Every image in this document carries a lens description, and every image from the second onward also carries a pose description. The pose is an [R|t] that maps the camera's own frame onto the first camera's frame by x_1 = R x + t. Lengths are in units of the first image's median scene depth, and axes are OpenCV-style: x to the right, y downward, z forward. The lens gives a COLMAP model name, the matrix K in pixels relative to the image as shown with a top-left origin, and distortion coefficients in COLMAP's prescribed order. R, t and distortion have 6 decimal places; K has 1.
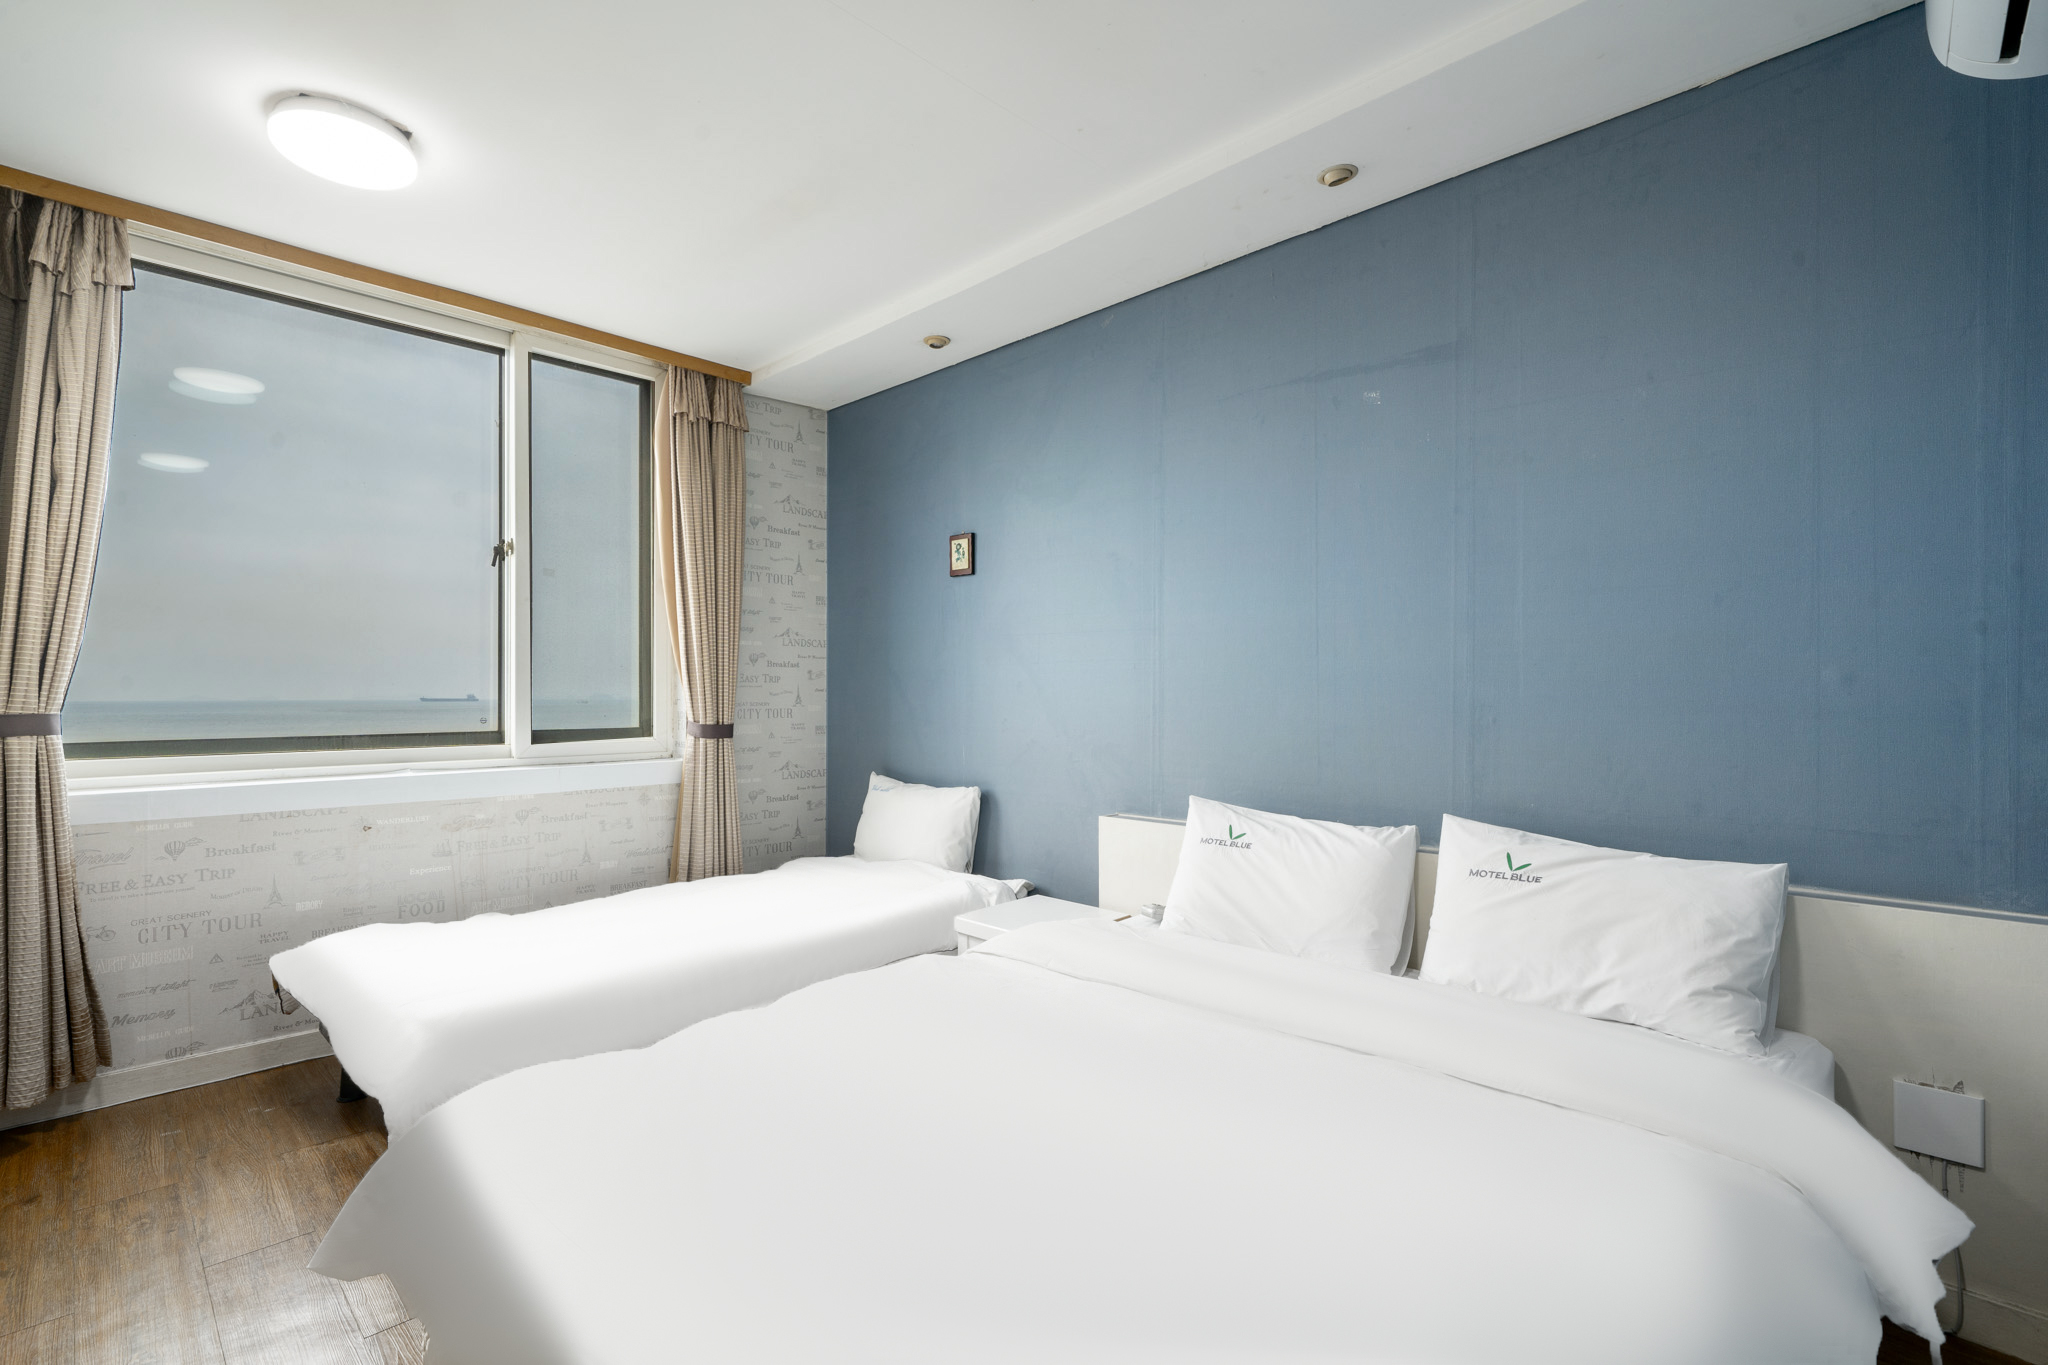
lens RADIAL K [[894.0, 0, 1024.0], [0, 894.0, 682.5], [0, 0, 1]] dist [-0.001400, 0.000676]
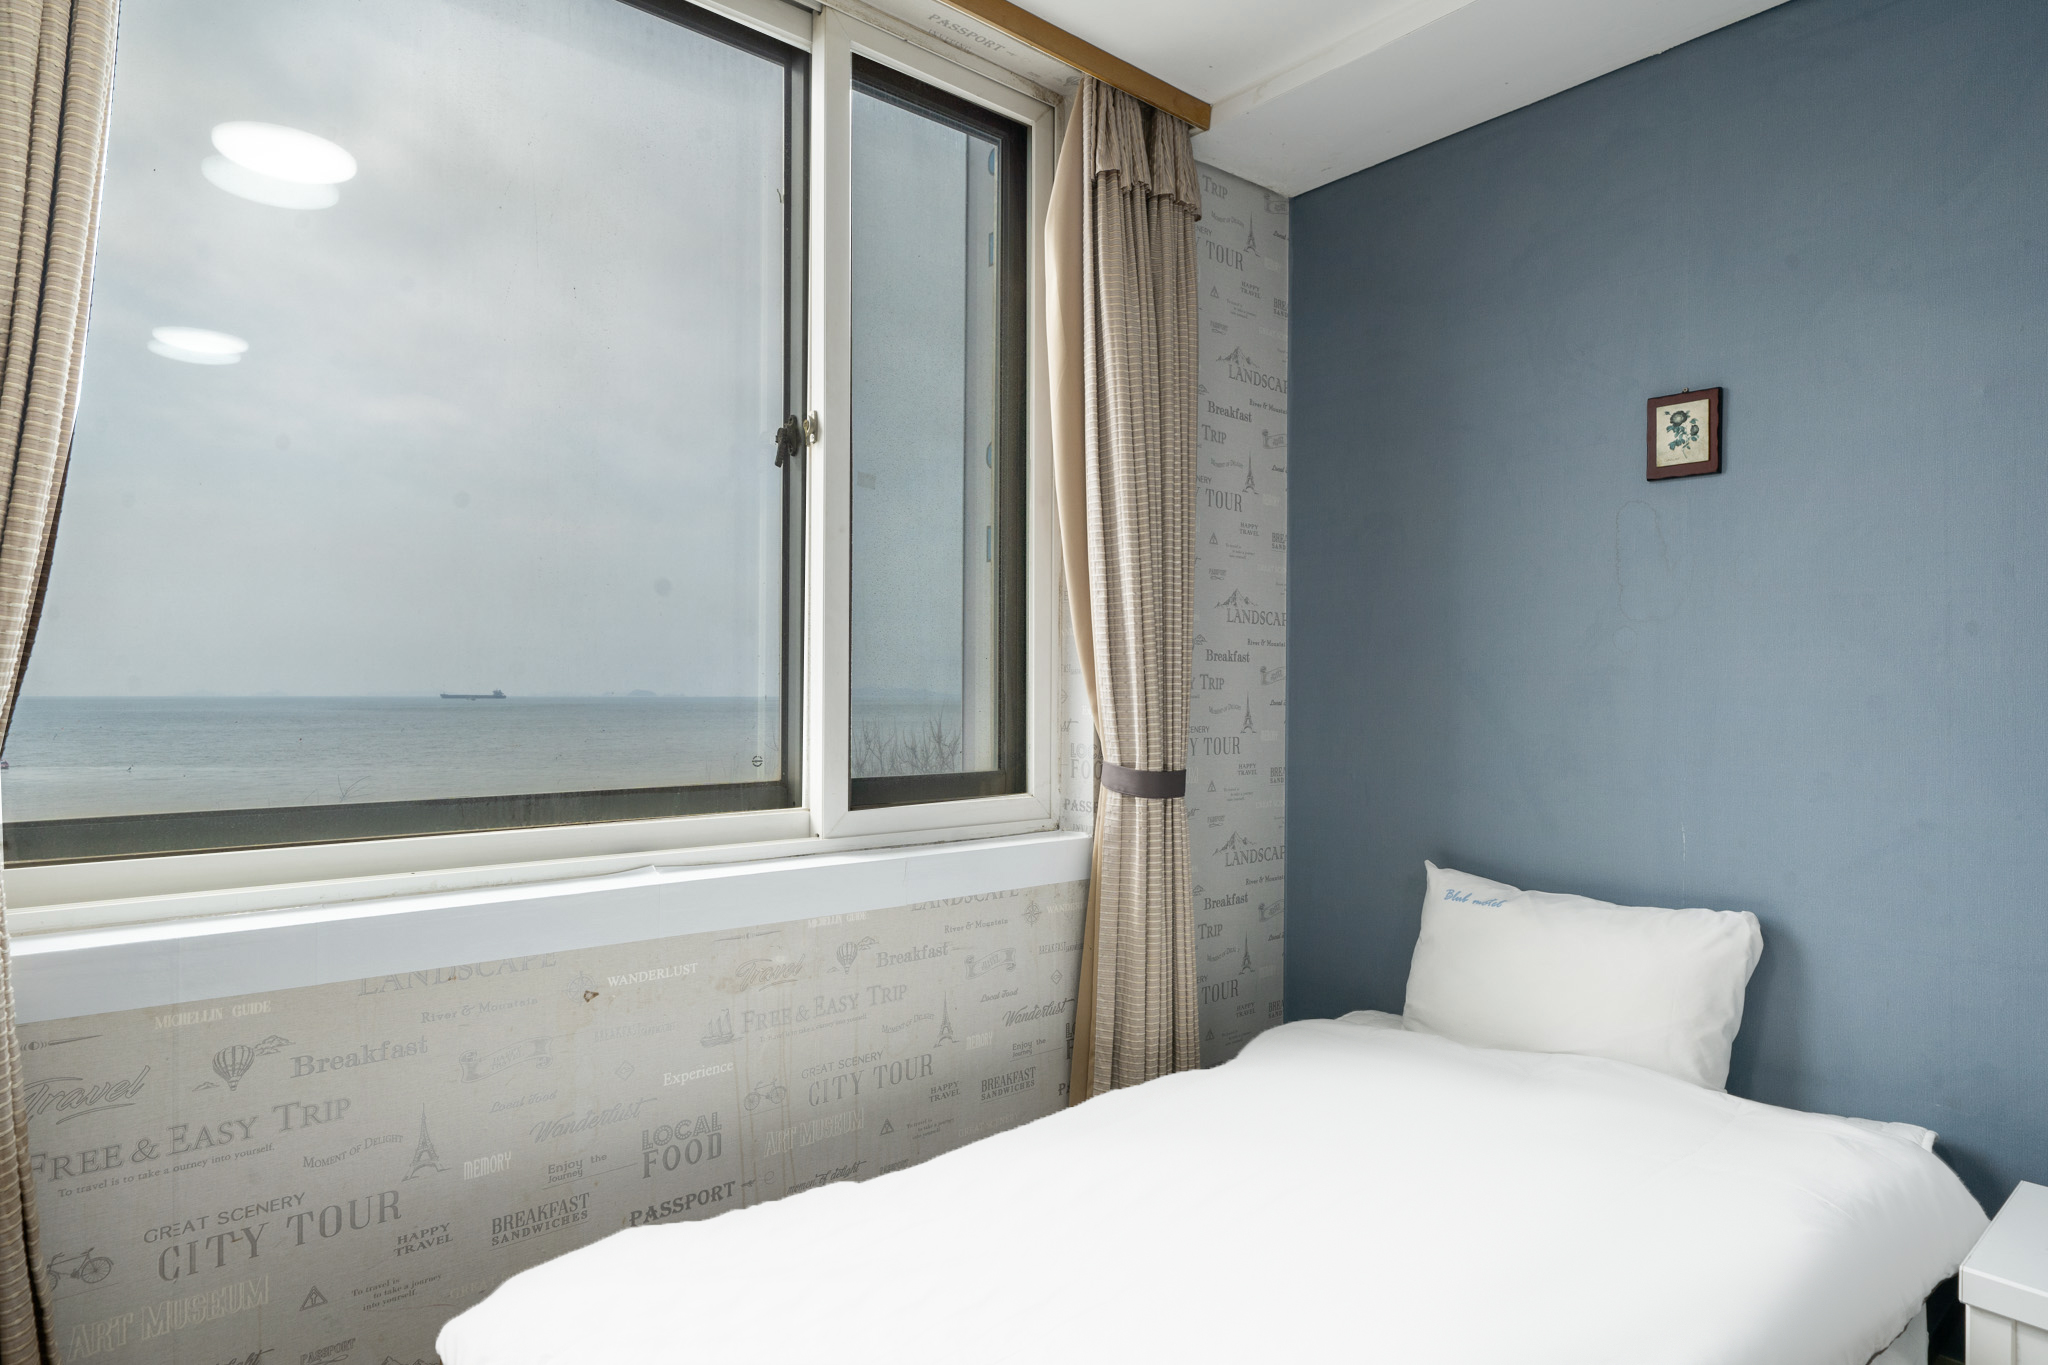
lens RADIAL K [[1094.7, 0, 1024.0], [0, 1094.7, 682.5], [0, 0, 1]] dist [0.000591, 0.000172]
pose [[0.994820, 0.004854, -0.101535, -0.362527], [-0.004519, 0.999984, 0.003528, -0.006804], [0.101550, -0.003051, 0.994826, 0.357492]]
